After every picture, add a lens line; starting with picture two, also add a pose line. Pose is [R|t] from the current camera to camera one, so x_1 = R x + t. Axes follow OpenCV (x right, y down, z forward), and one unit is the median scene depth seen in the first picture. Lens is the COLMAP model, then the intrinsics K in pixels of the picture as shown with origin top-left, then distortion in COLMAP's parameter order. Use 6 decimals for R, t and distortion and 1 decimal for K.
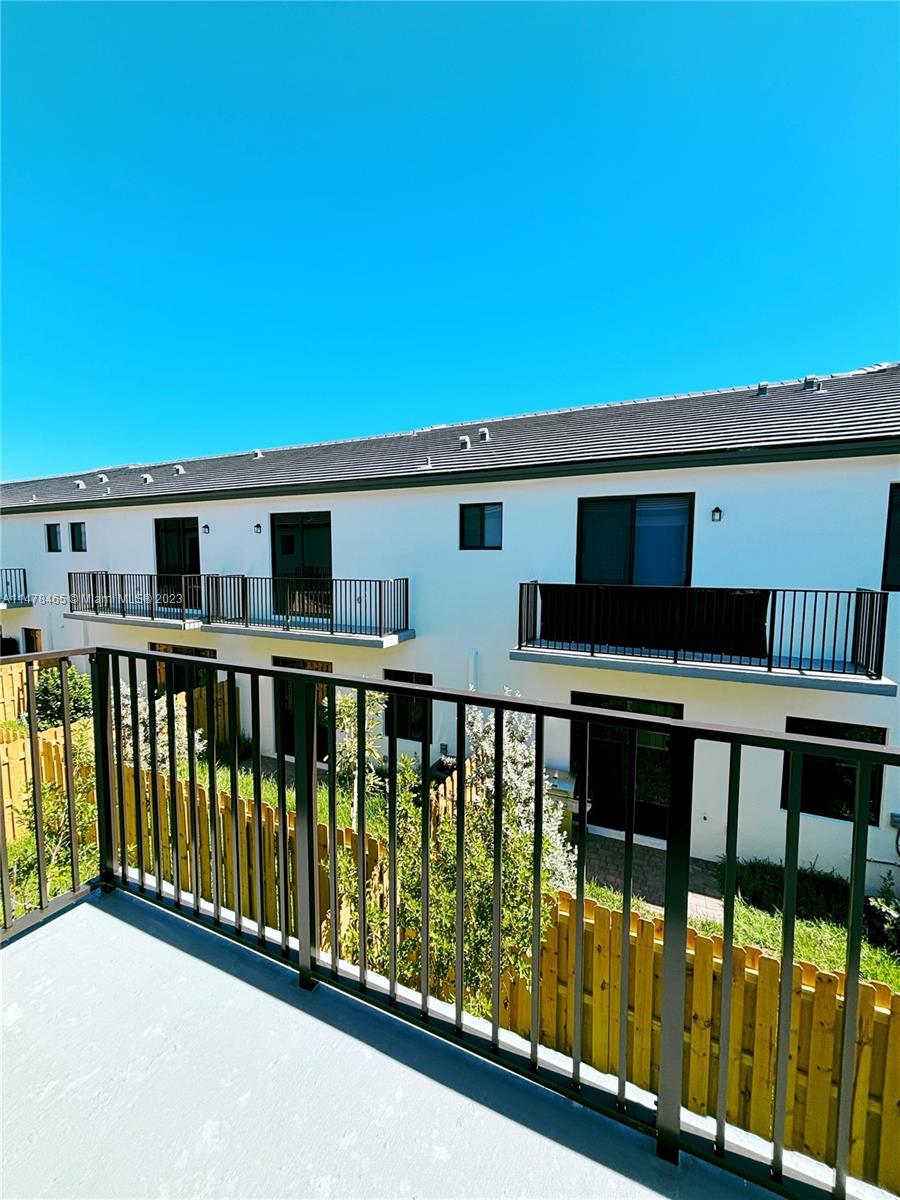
lens RADIAL K [[479.7, 0, 455.3], [0, 479.7, 596.3], [0, 0, 1]] dist [-0.004666, -0.001015]
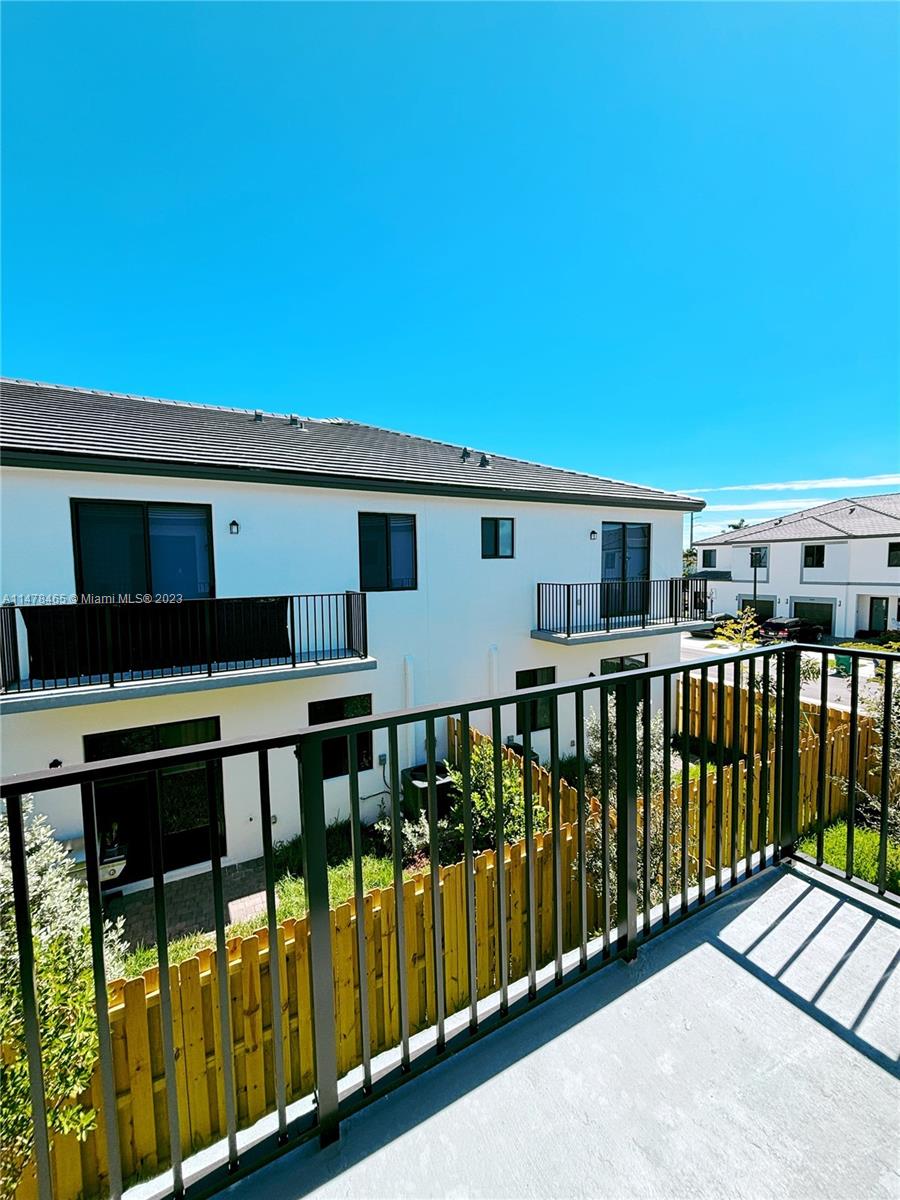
lens RADIAL K [[479.7, 0, 450.0], [0, 479.7, 598.7], [0, 0, 1]] dist [-0.004666, -0.001015]
pose [[0.587460, -0.065119, 0.806629, -0.030209], [0.080239, 0.996533, 0.022013, -0.001227], [-0.805266, 0.051792, 0.590648, 0.014077]]
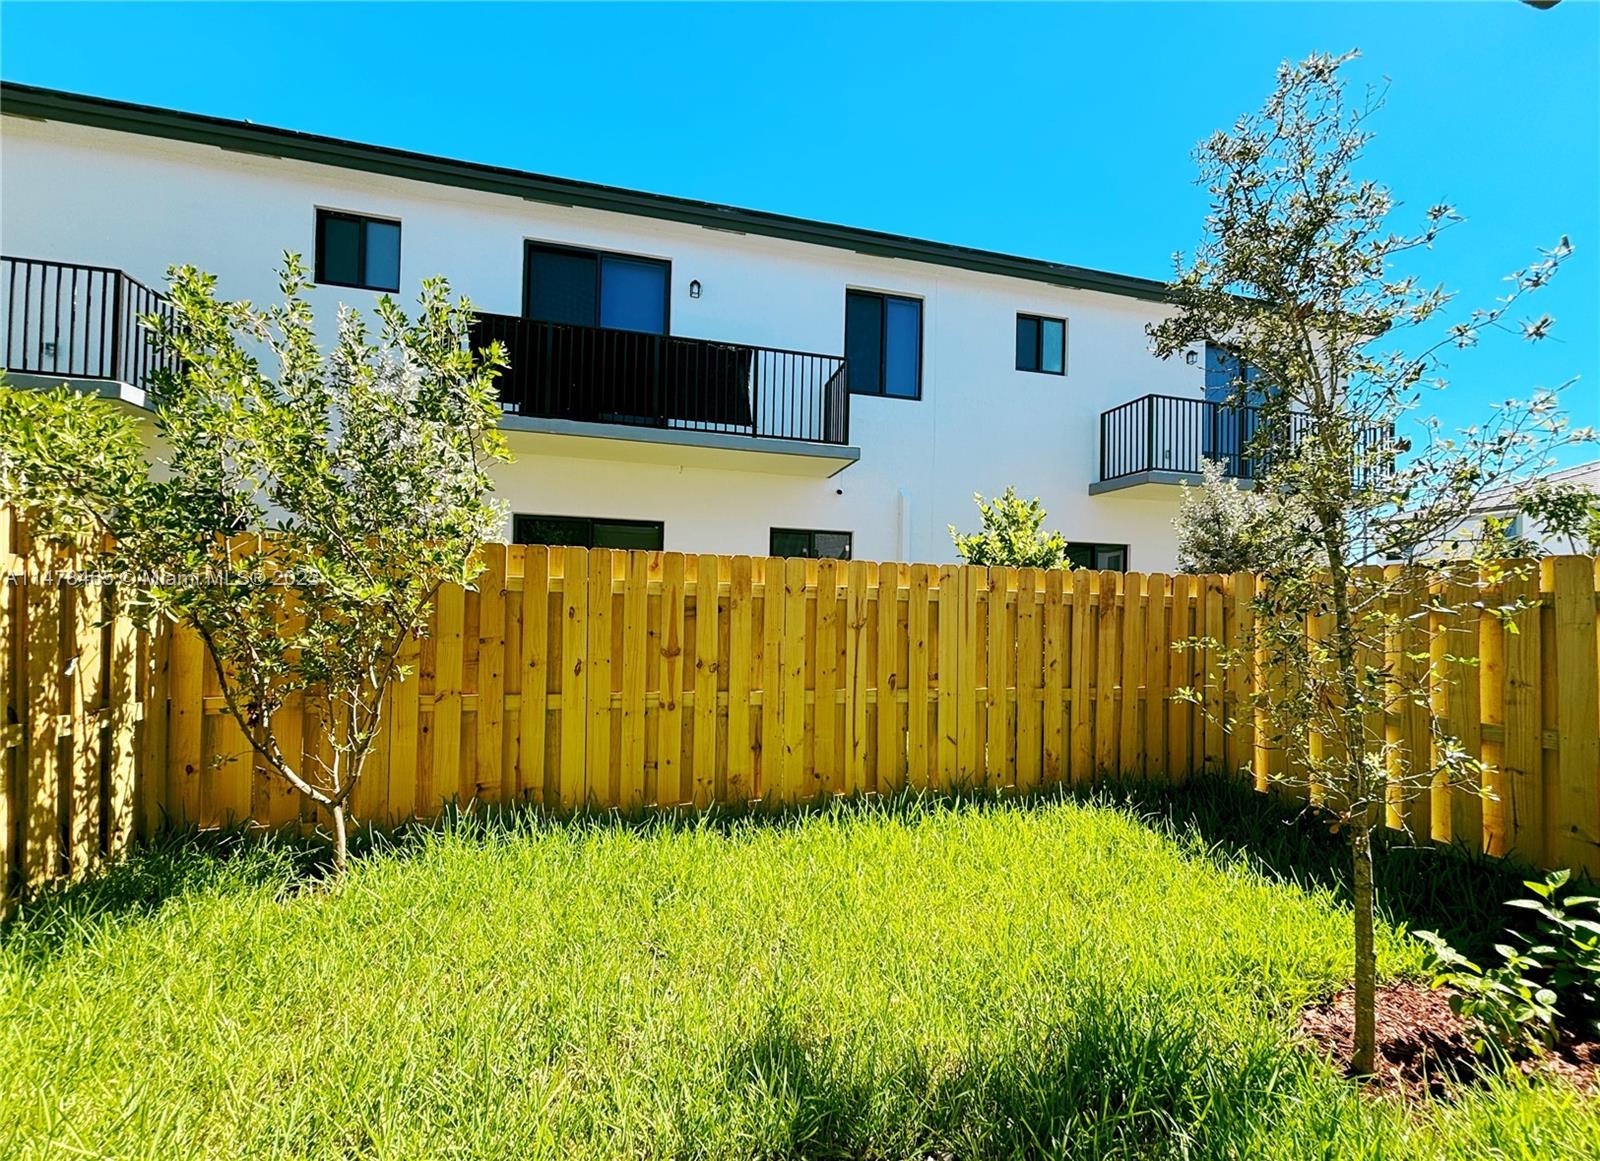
lens RADIAL K [[643.2, 0, 792.9], [0, 643.2, 585.8], [0, 0, 1]] dist [-0.006242, -0.000208]
pose [[0.782985, 0.022617, 0.621629, -0.015471], [0.029646, 0.996846, -0.073611, 0.449869], [-0.621333, 0.076065, 0.779846, 0.044573]]
